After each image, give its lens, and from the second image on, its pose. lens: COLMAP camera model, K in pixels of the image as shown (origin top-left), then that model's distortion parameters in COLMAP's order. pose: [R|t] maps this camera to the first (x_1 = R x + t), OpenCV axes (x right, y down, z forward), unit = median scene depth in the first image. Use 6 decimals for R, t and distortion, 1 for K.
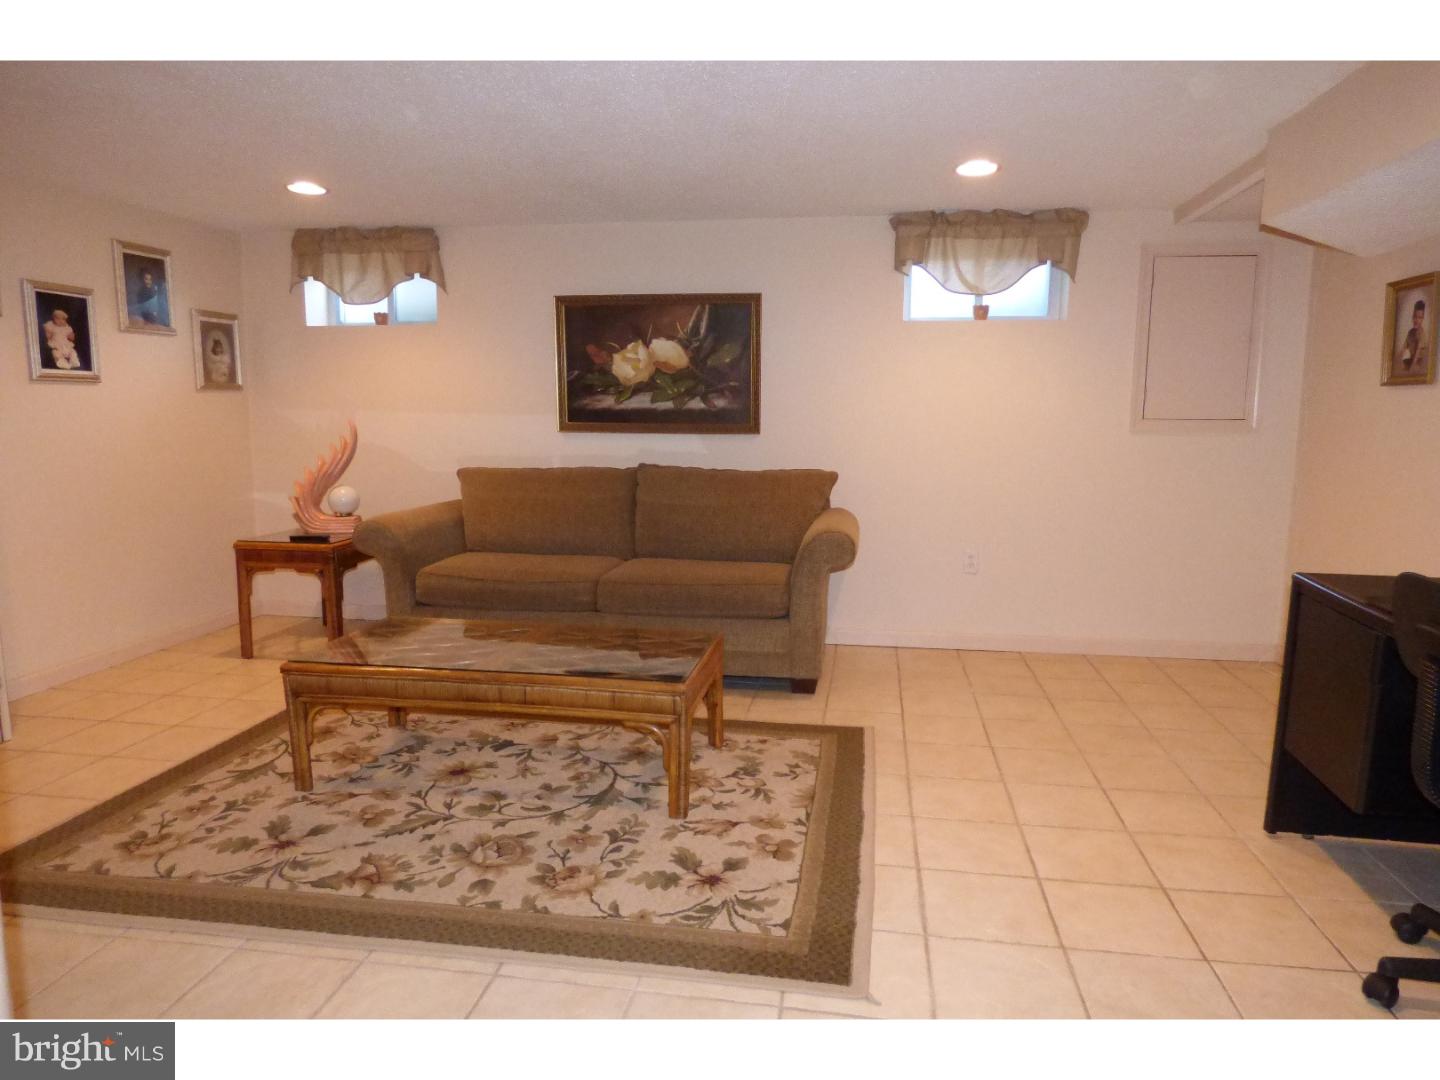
lens RADIAL K [[883.3, 0, 727.8], [0, 883.3, 532.1], [0, 0, 1]] dist [0.000355, 0.000628]
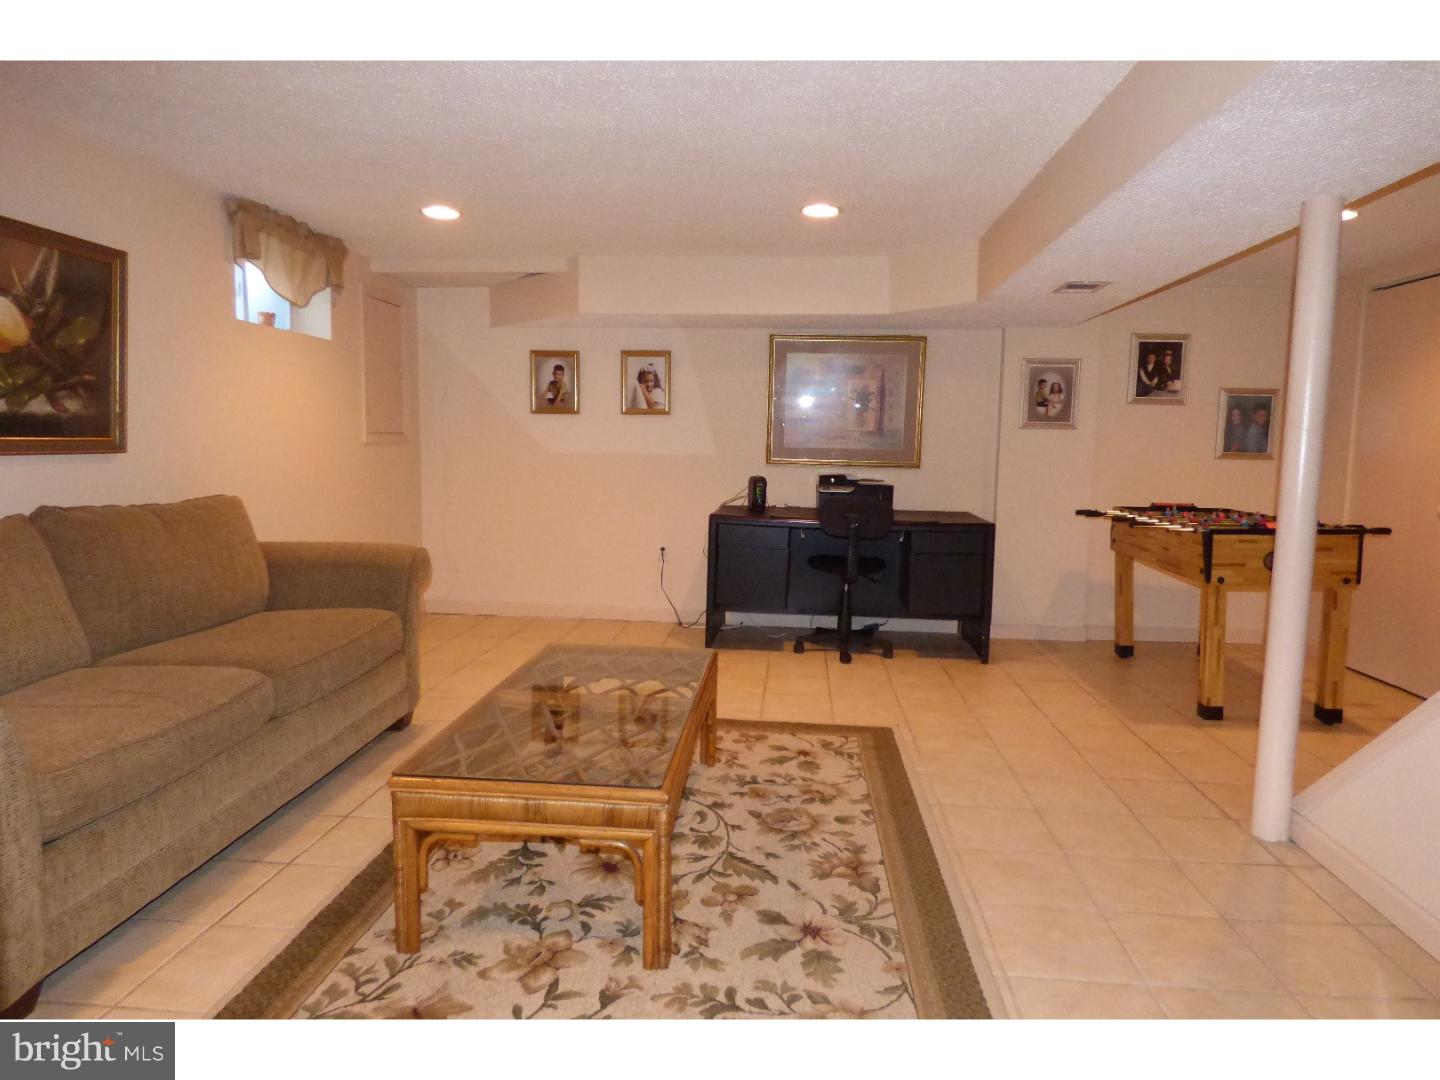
lens RADIAL K [[883.3, 0, 726.6], [0, 883.3, 541.8], [0, 0, 1]] dist [0.000355, 0.000628]
pose [[-0.081951, -0.121733, 0.989174, -1.195214], [0.118259, 0.984313, 0.130932, -0.131173], [-0.989595, 0.127709, -0.066270, 1.000204]]
